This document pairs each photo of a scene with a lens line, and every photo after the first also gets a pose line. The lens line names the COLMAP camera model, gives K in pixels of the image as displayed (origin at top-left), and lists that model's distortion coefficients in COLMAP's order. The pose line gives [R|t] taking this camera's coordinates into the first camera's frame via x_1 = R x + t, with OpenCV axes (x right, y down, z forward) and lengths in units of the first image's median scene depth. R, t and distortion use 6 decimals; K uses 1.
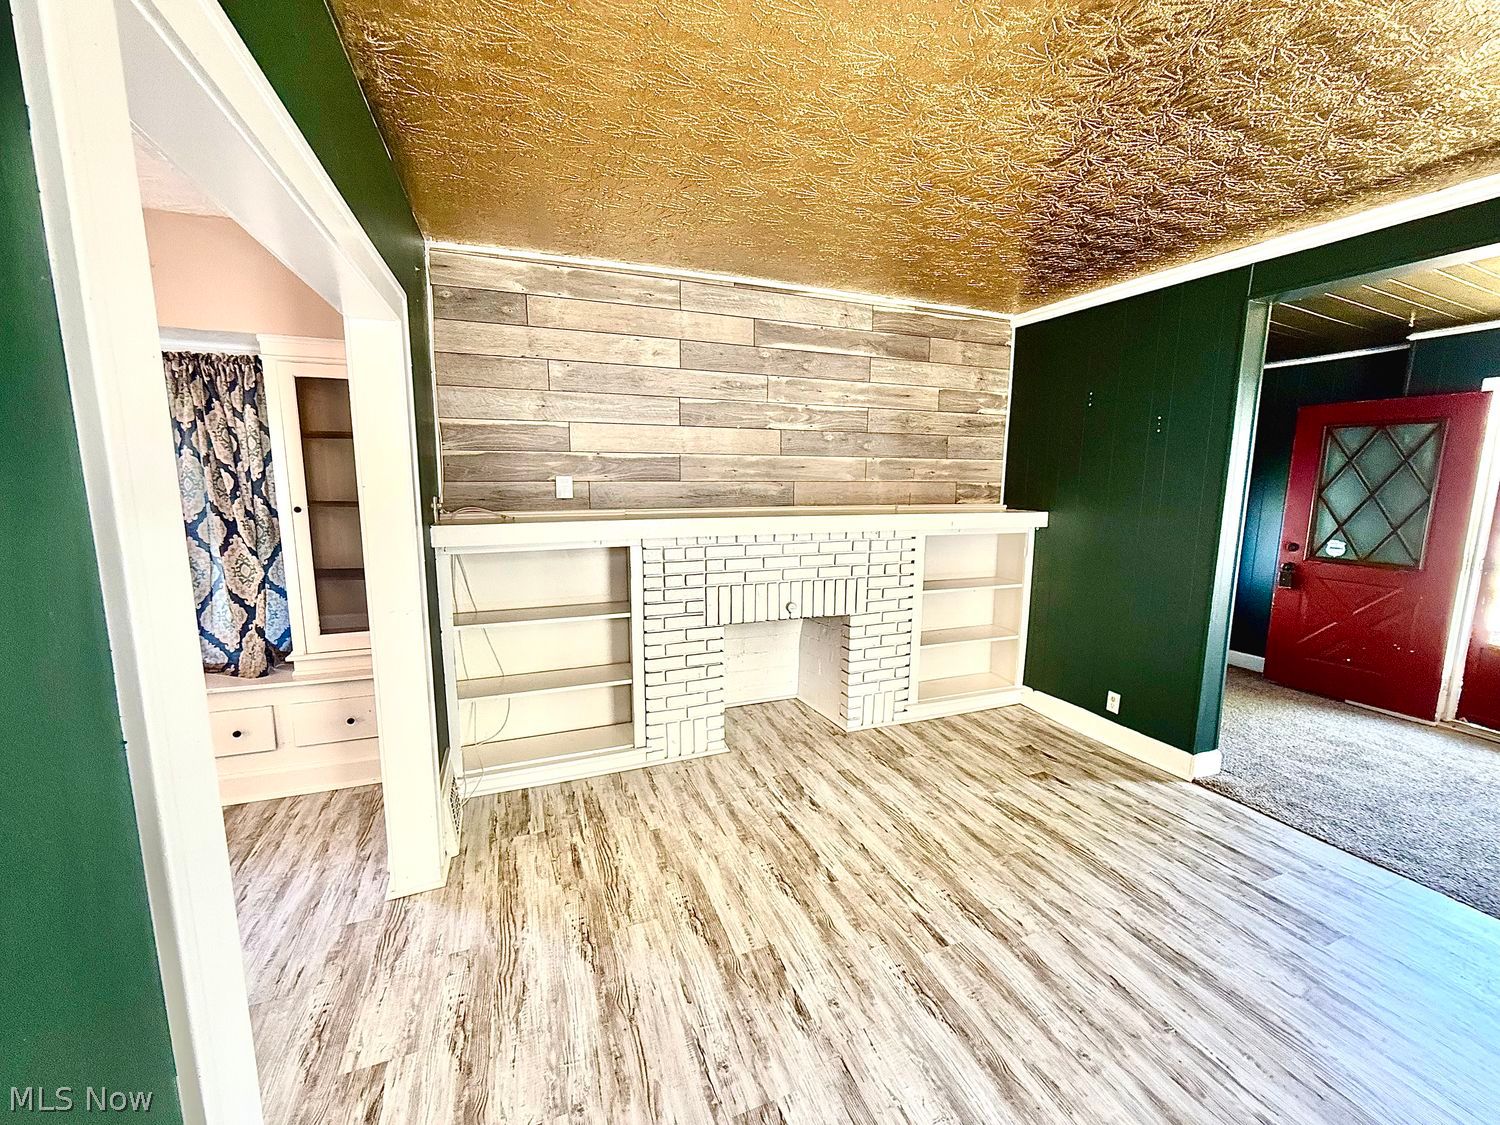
lens RADIAL K [[595.5, 0, 754.5], [0, 595.5, 563.4], [0, 0, 1]] dist [-0.000956, -0.000082]
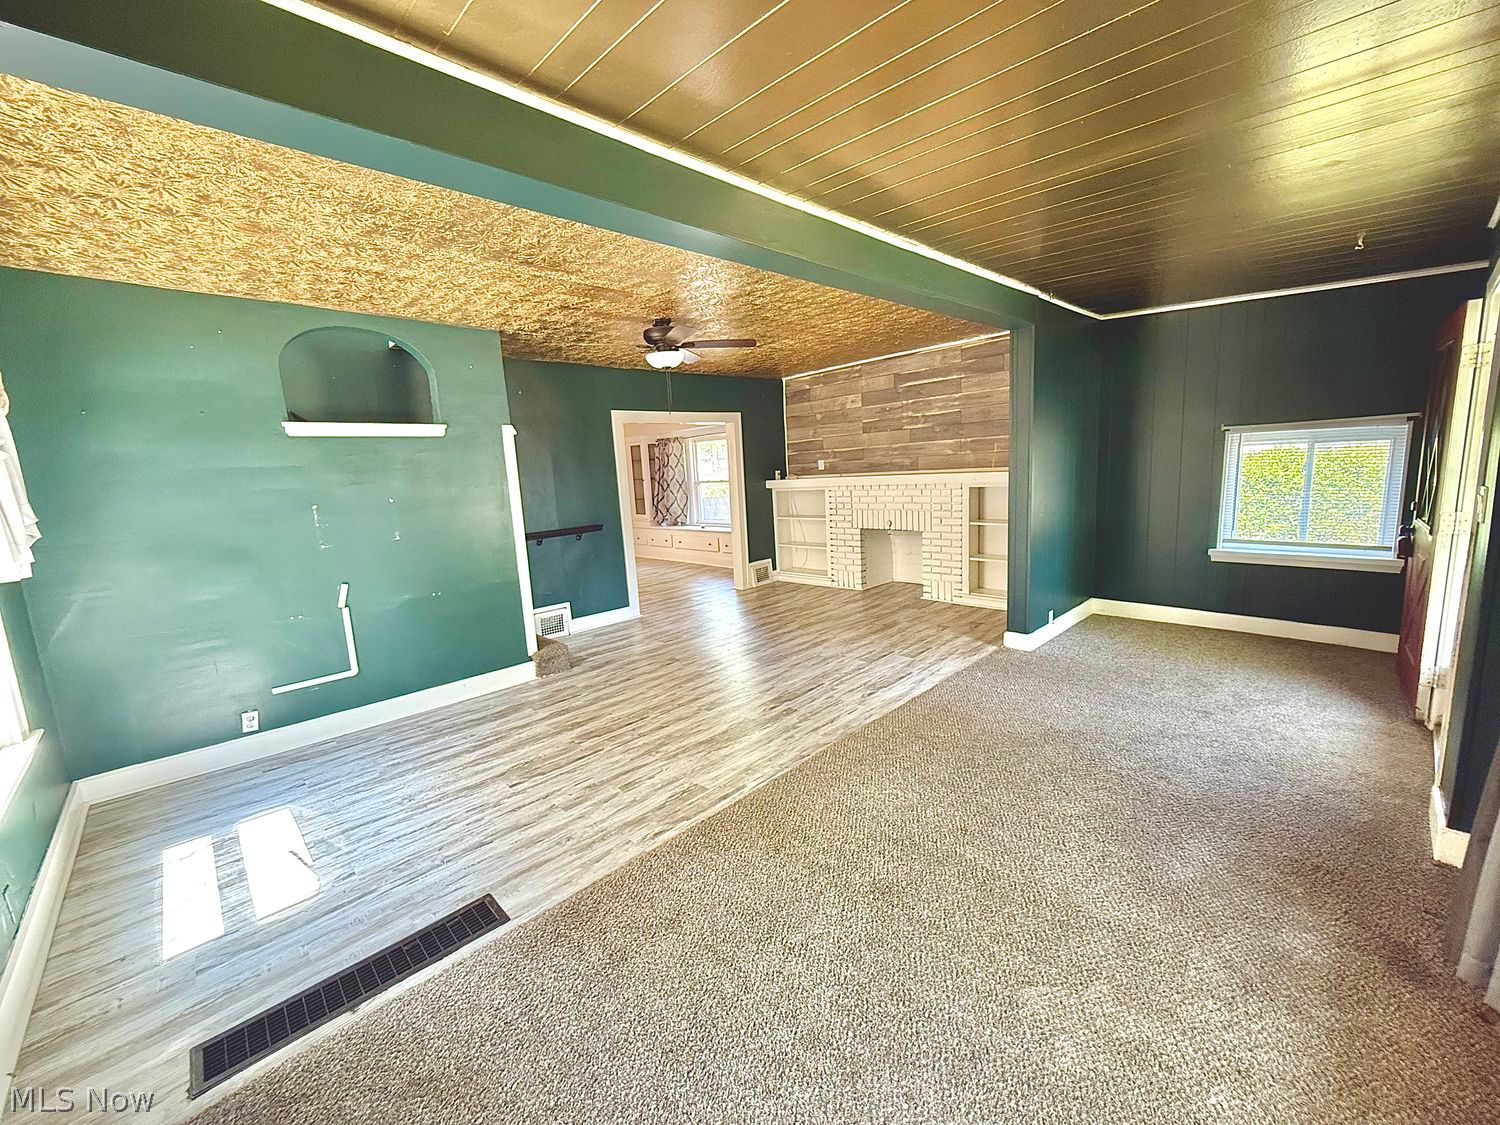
lens RADIAL K [[595.5, 0, 753.7], [0, 595.5, 557.5], [0, 0, 1]] dist [-0.000956, -0.000082]
pose [[0.389814, 0.111312, -0.914141, 1.956282], [-0.072087, 0.993310, 0.090212, 0.048581], [0.918068, 0.030732, 0.395231, -0.198013]]
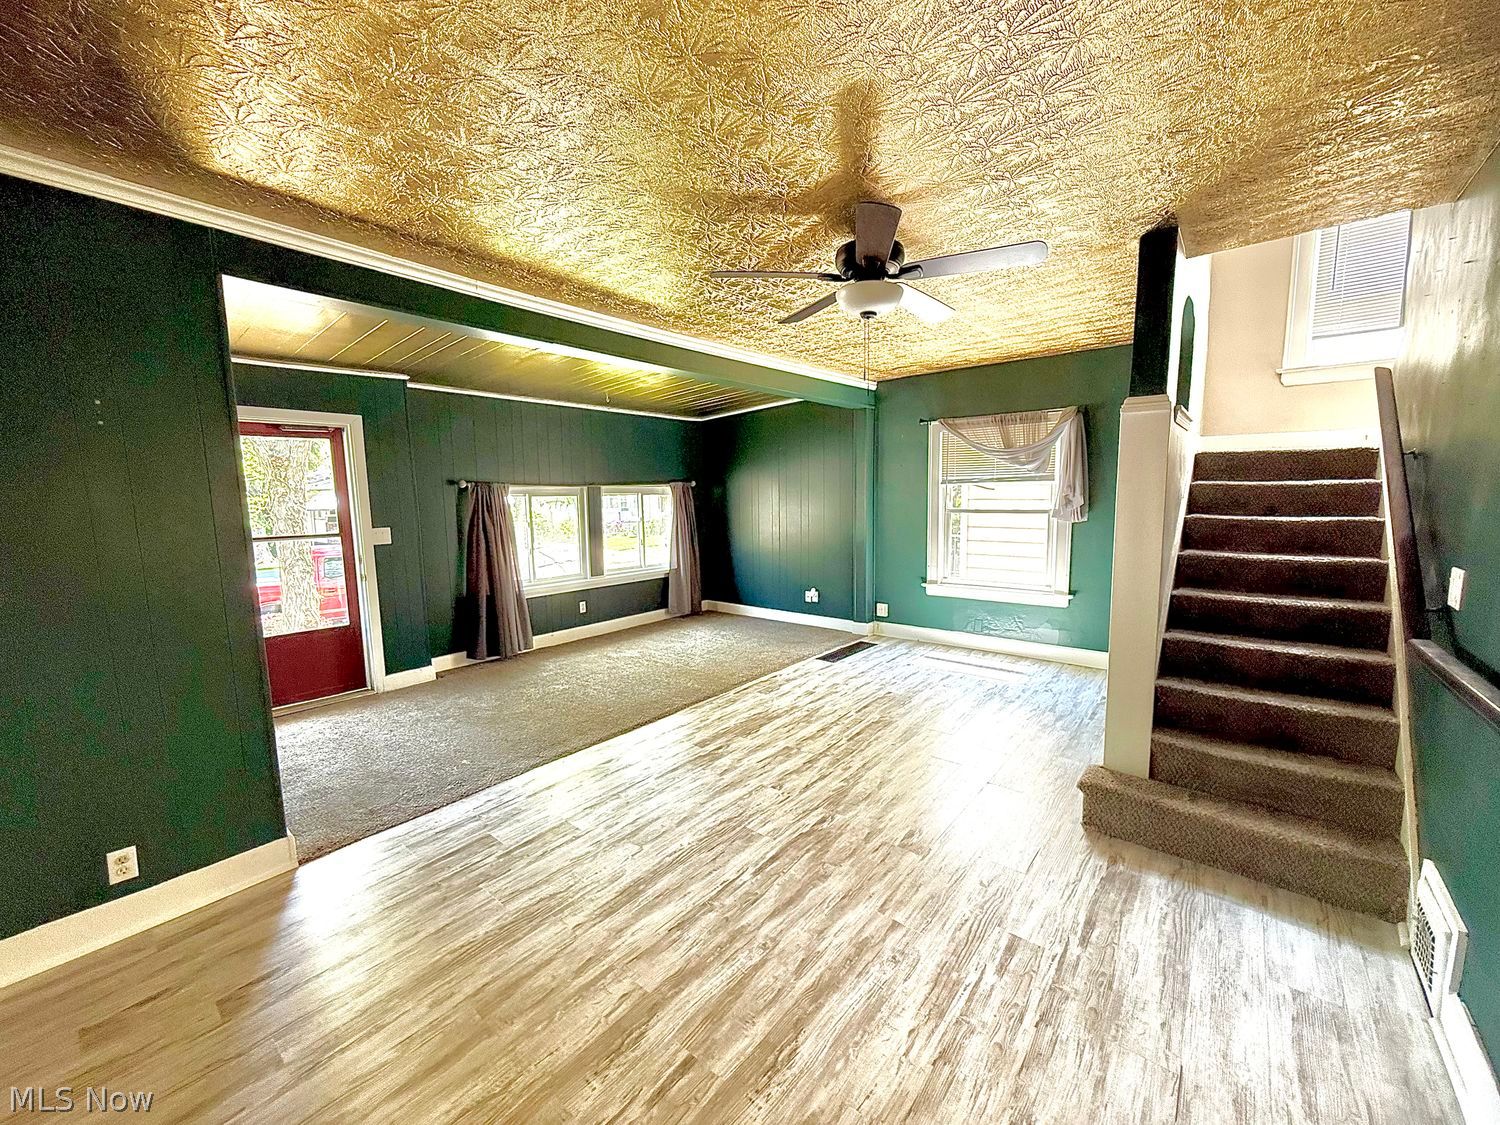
lens RADIAL K [[595.5, 0, 745.2], [0, 595.5, 559.8], [0, 0, 1]] dist [-0.000956, -0.000082]
pose [[-0.478554, -0.096723, 0.872714, -0.246645], [0.140955, 0.972562, 0.185082, -0.112919], [-0.866670, 0.211585, -0.451790, 0.793554]]
